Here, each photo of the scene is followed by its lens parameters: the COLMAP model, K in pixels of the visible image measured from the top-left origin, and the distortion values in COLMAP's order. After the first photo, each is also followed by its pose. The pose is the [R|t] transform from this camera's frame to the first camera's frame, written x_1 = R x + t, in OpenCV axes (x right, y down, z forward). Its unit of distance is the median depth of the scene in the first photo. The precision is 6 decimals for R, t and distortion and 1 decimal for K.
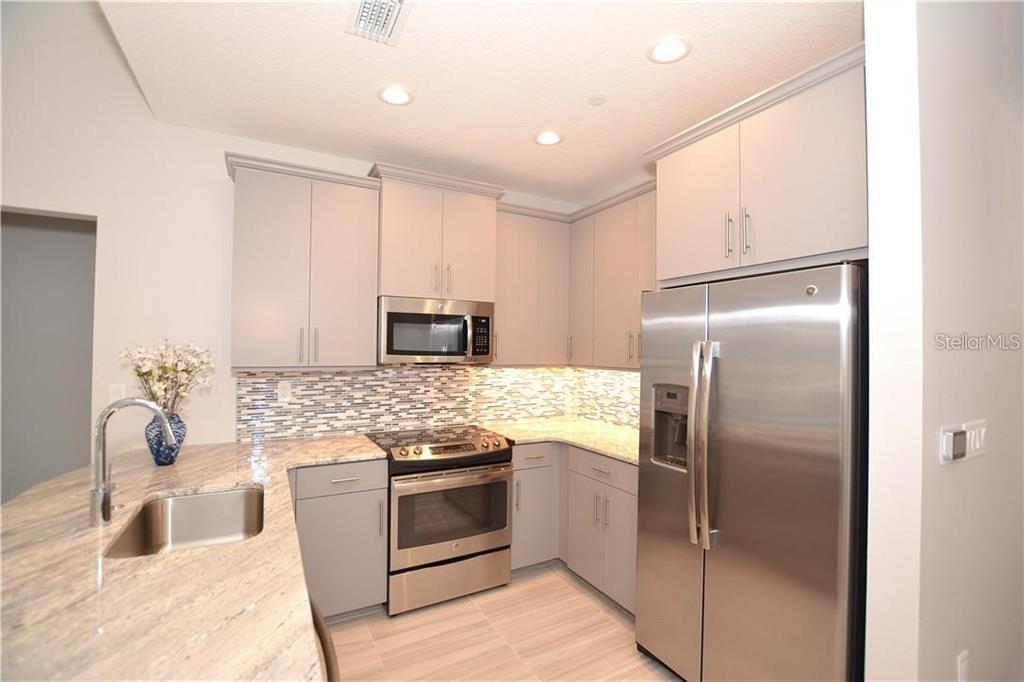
lens RADIAL K [[452.4, 0, 513.5], [0, 452.4, 343.9], [0, 0, 1]] dist [-0.026138, 0.001632]
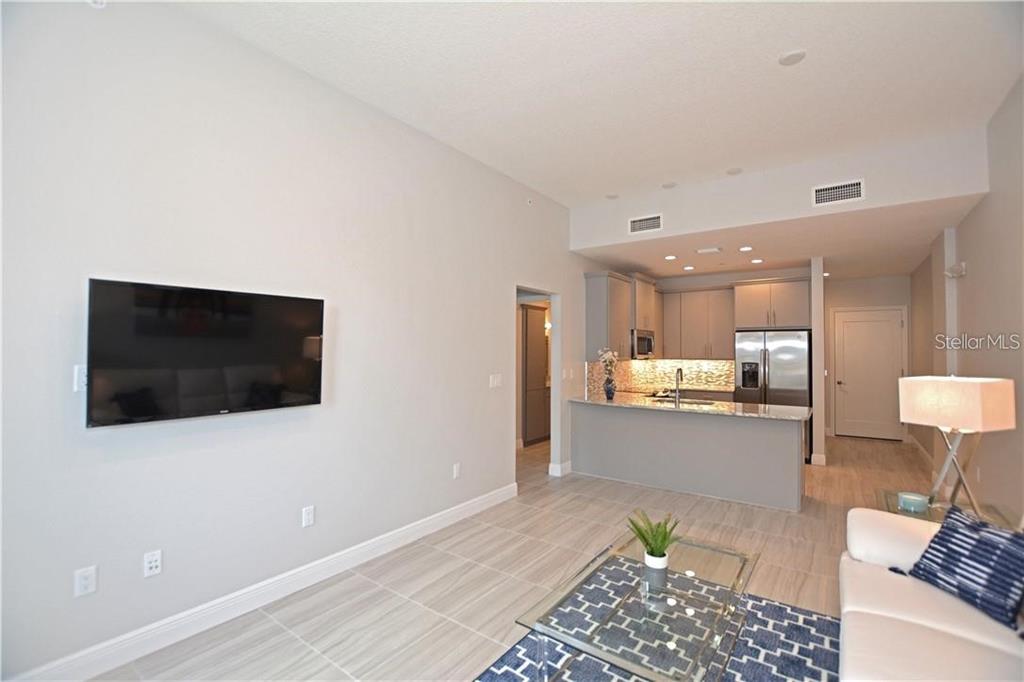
lens RADIAL K [[452.4, 0, 513.1], [0, 452.4, 343.6], [0, 0, 1]] dist [-0.026138, 0.001632]
pose [[0.905516, -0.002943, 0.424302, -1.748644], [0.002110, 0.999995, 0.002433, -0.038066], [-0.424307, -0.001307, 0.905518, -0.806608]]
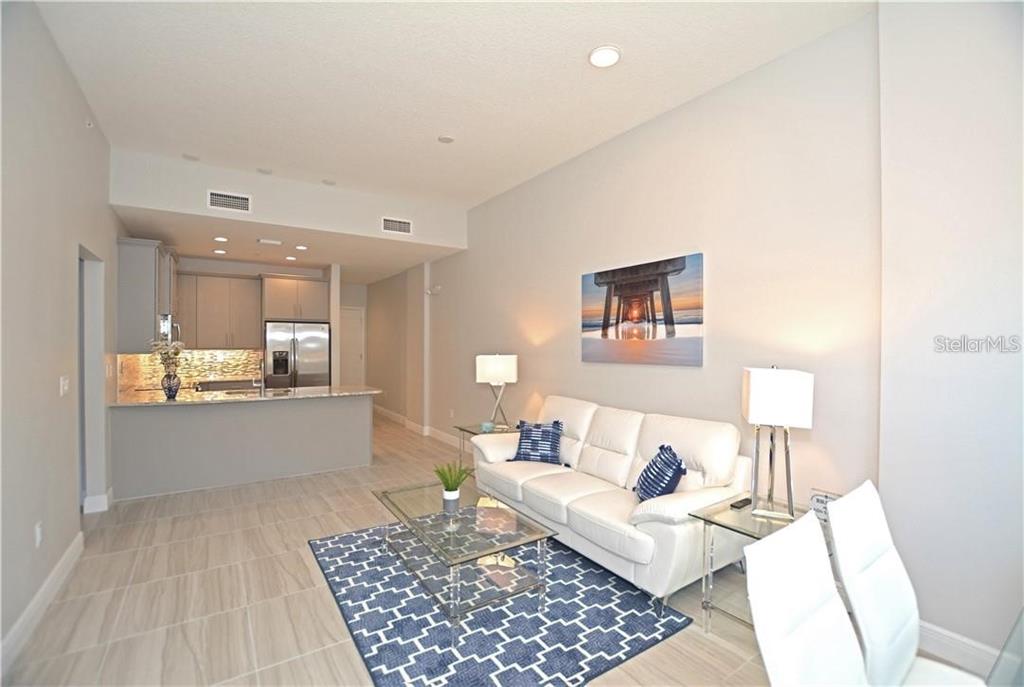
lens RADIAL K [[445.6, 0, 510.2], [0, 445.6, 347.7], [0, 0, 1]] dist [-0.032660, 0.002921]
pose [[-0.092388, -0.025593, 0.995394, -2.196424], [-0.019588, 0.999523, 0.023881, -0.034715], [-0.995530, -0.017291, -0.092846, -0.292499]]
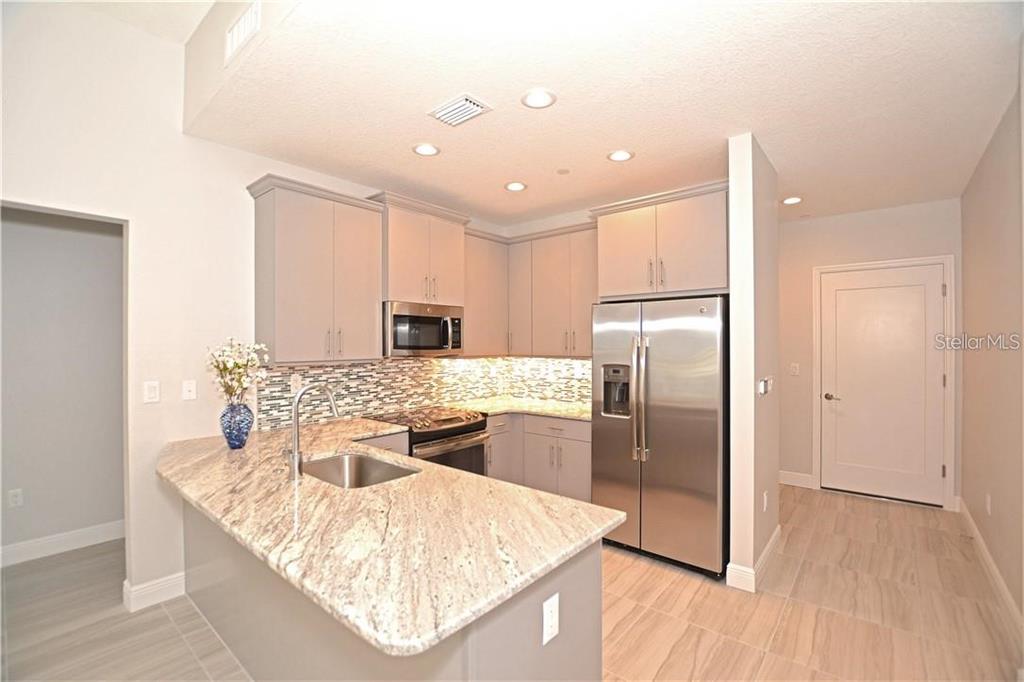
lens RADIAL K [[452.4, 0, 512.7], [0, 452.4, 345.1], [0, 0, 1]] dist [-0.026138, 0.001632]
pose [[0.932304, -0.014110, 0.361401, -0.394654], [0.007864, 0.999793, 0.018746, -0.007710], [-0.361590, -0.014635, 0.932222, -0.243909]]
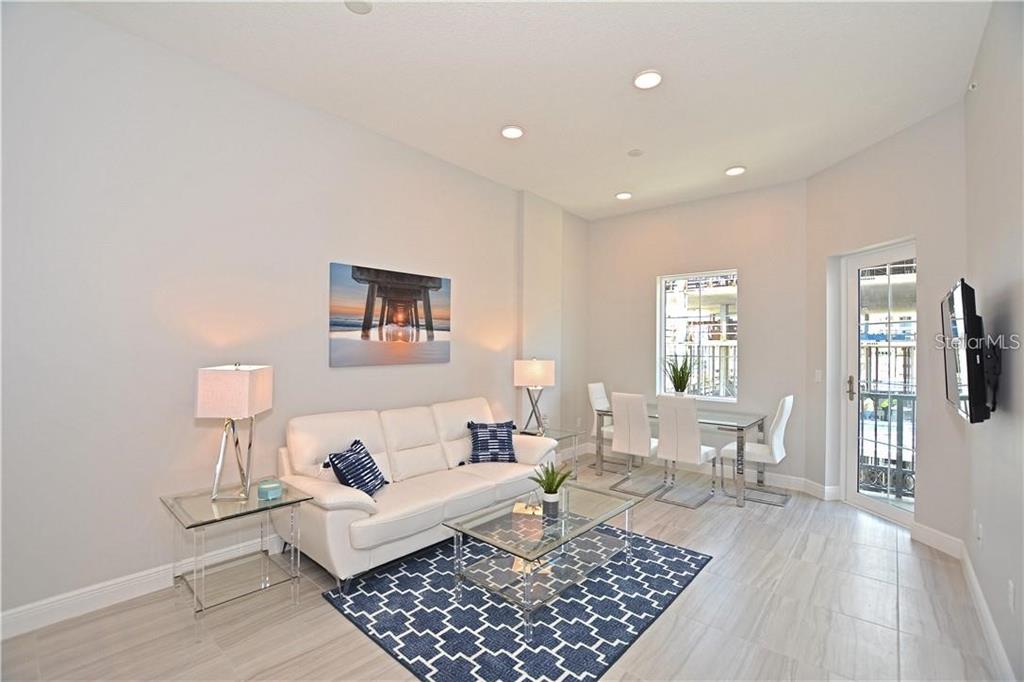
lens RADIAL K [[452.4, 0, 507.8], [0, 452.4, 340.5], [0, 0, 1]] dist [-0.026138, 0.001632]
pose [[-0.937669, -0.025722, -0.346577, -0.807759], [-0.016352, 0.999418, -0.029933, -0.002973], [0.347145, -0.022400, -0.937544, 0.630680]]
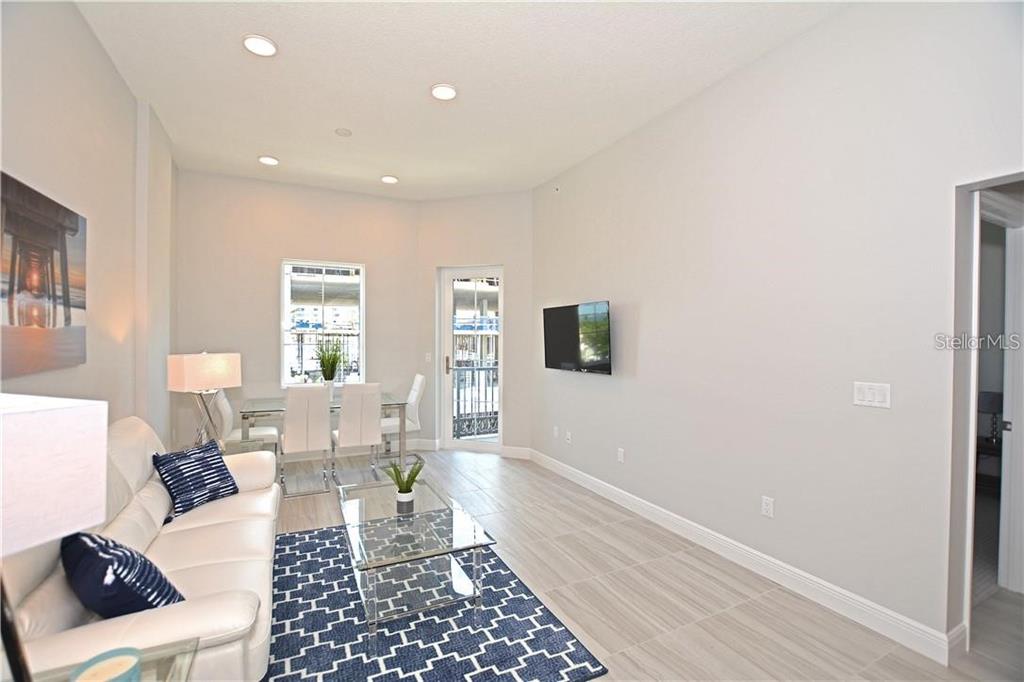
lens RADIAL K [[452.4, 0, 509.9], [0, 452.4, 343.8], [0, 0, 1]] dist [-0.026138, 0.001632]
pose [[-0.039010, 0.000718, -0.999239, -0.331032], [0.006292, 0.999980, 0.000473, -0.005457], [0.999219, -0.006268, -0.039014, -0.008266]]
